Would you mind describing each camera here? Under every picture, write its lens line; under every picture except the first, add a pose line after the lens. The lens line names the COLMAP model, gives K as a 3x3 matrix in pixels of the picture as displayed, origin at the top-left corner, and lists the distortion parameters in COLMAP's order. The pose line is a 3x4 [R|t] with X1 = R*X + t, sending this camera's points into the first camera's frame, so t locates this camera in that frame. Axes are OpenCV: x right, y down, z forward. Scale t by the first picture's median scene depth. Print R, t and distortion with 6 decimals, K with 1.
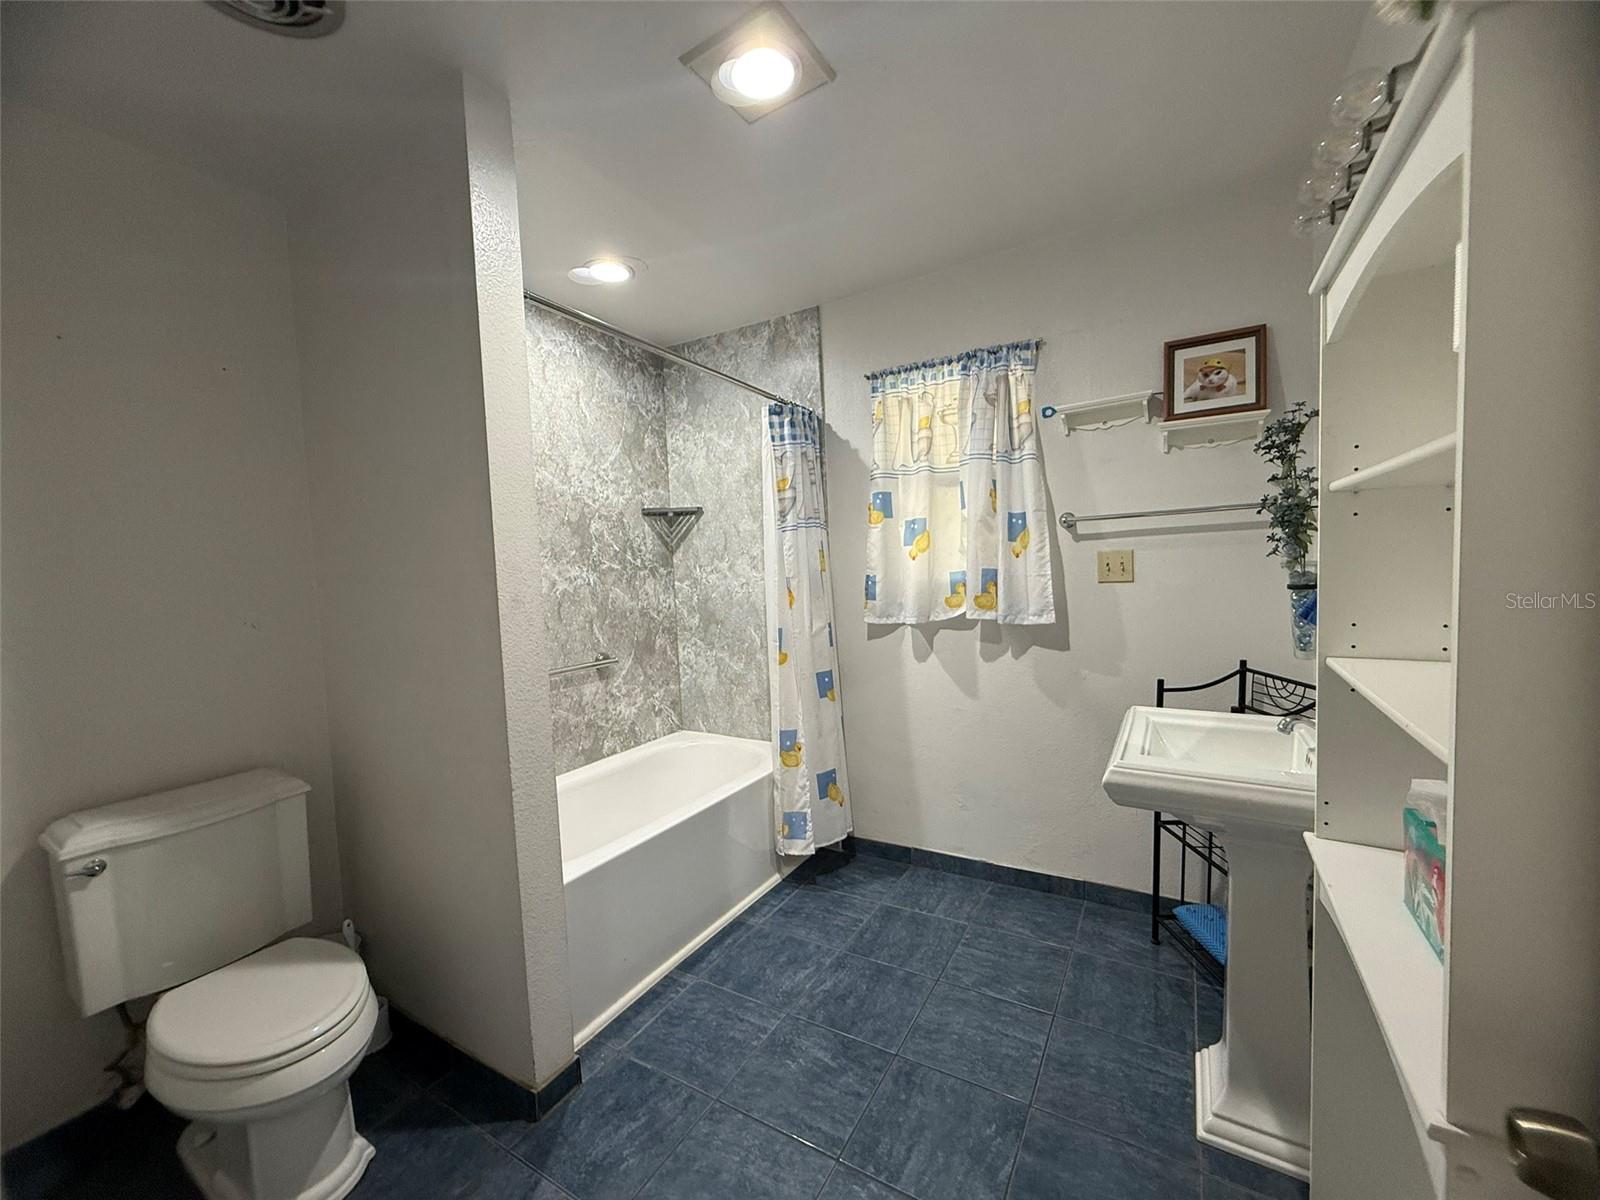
lens RADIAL K [[639.6, 0, 791.0], [0, 639.6, 602.3], [0, 0, 1]] dist [-0.001065, -0.000357]
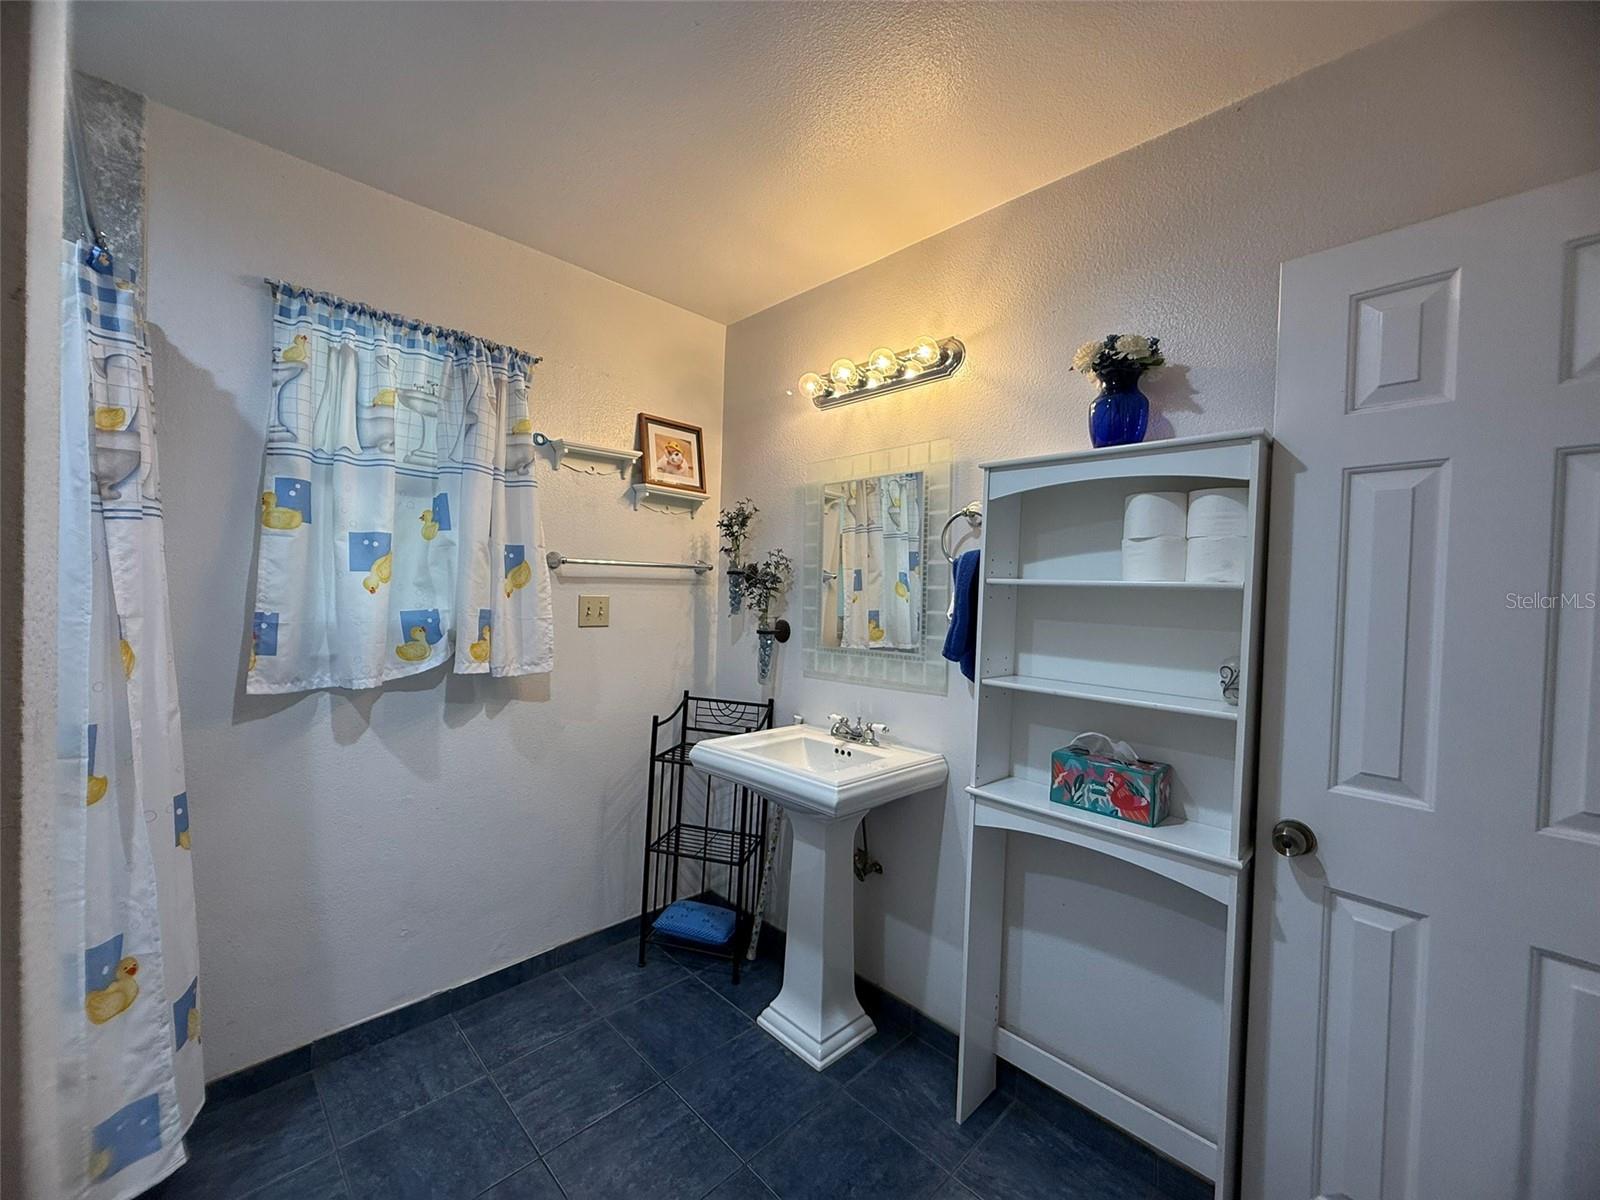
lens RADIAL K [[639.6, 0, 793.8], [0, 639.6, 601.4], [0, 0, 1]] dist [-0.001065, -0.000357]
pose [[0.236244, 0.036386, 0.971012, -0.365066], [0.016952, 0.998992, -0.041559, -0.021807], [-0.971546, 0.026279, 0.235389, 0.414500]]
